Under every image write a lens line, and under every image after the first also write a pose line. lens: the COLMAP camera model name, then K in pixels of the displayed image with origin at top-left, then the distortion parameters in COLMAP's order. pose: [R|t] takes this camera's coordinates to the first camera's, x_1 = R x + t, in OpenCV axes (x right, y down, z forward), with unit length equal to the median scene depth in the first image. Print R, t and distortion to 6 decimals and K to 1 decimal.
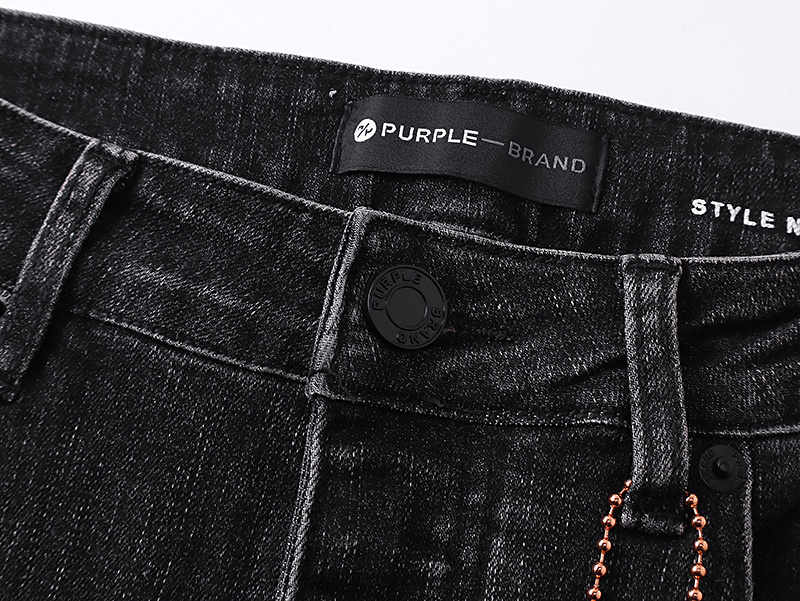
lens RADIAL K [[1433.7, 0, 398.9], [0, 1433.7, 305.3], [0, 0, 1]] dist [-0.103920, 0.000000]
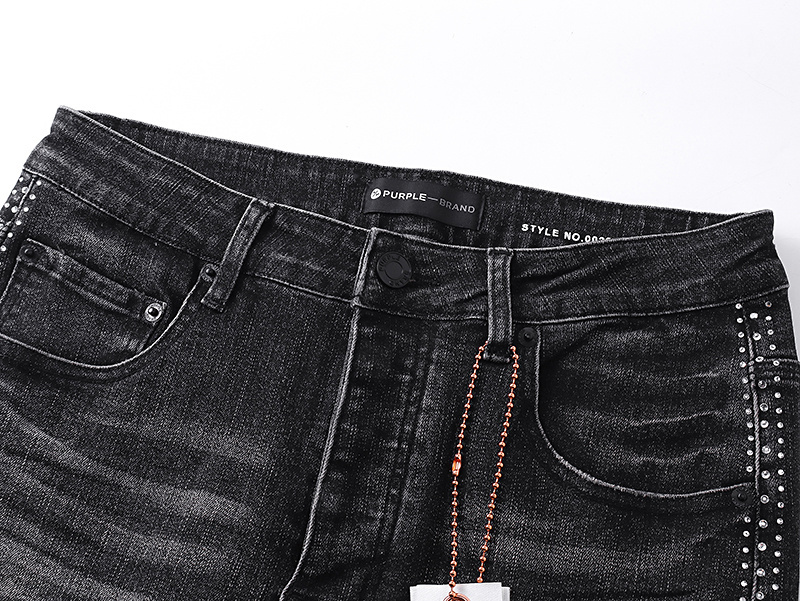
lens RADIAL K [[1433.7, 0, 397.9], [0, 1433.7, 298.1], [0, 0, 1]] dist [-0.103920, 0.000000]
pose [[0.999965, -0.001829, -0.008109, 0.030223], [0.001508, 0.999223, -0.039375, 0.136850], [0.008174, 0.039362, 0.999192, -1.307878]]
